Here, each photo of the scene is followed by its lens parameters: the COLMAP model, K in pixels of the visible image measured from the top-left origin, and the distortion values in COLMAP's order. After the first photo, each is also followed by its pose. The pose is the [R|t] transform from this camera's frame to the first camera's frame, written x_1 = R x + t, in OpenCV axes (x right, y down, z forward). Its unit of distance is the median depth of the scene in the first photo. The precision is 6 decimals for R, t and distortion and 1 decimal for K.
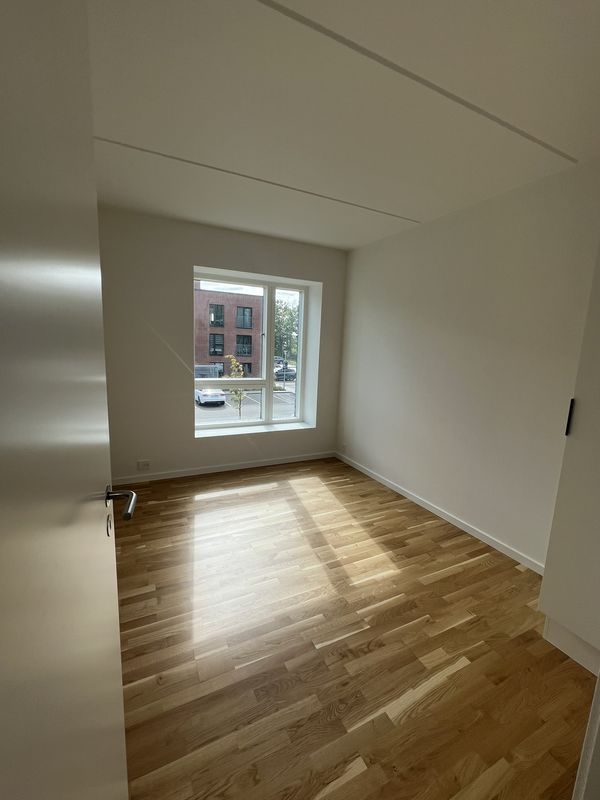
lens RADIAL K [[343.5, 0, 300.0], [0, 343.5, 400.0], [0, 0, 1]] dist [-0.001210, -0.000292]
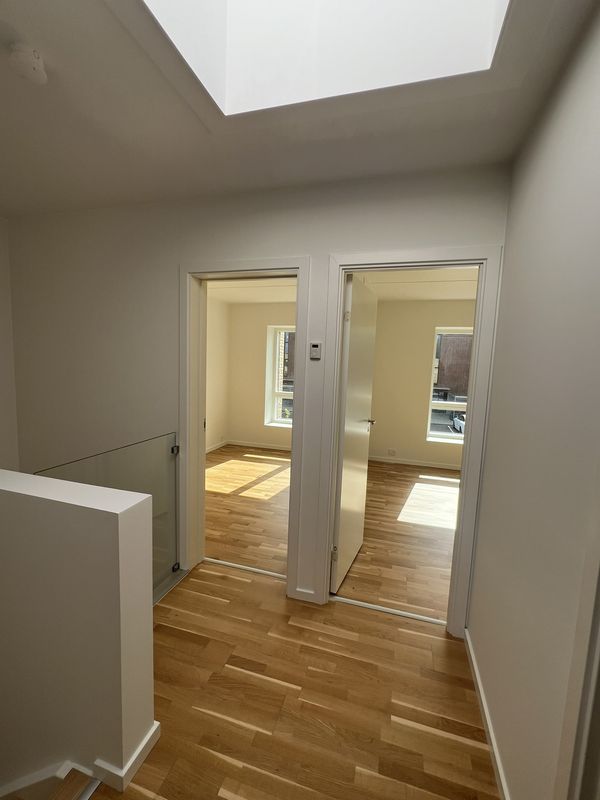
lens RADIAL K [[343.5, 0, 300.0], [0, 343.5, 400.0], [0, 0, 1]] dist [-0.001210, -0.000292]
pose [[0.729876, 0.057125, -0.681189, 0.300668], [-0.119618, 0.991800, -0.044994, 0.072388], [0.673033, 0.114322, 0.730724, -0.471448]]
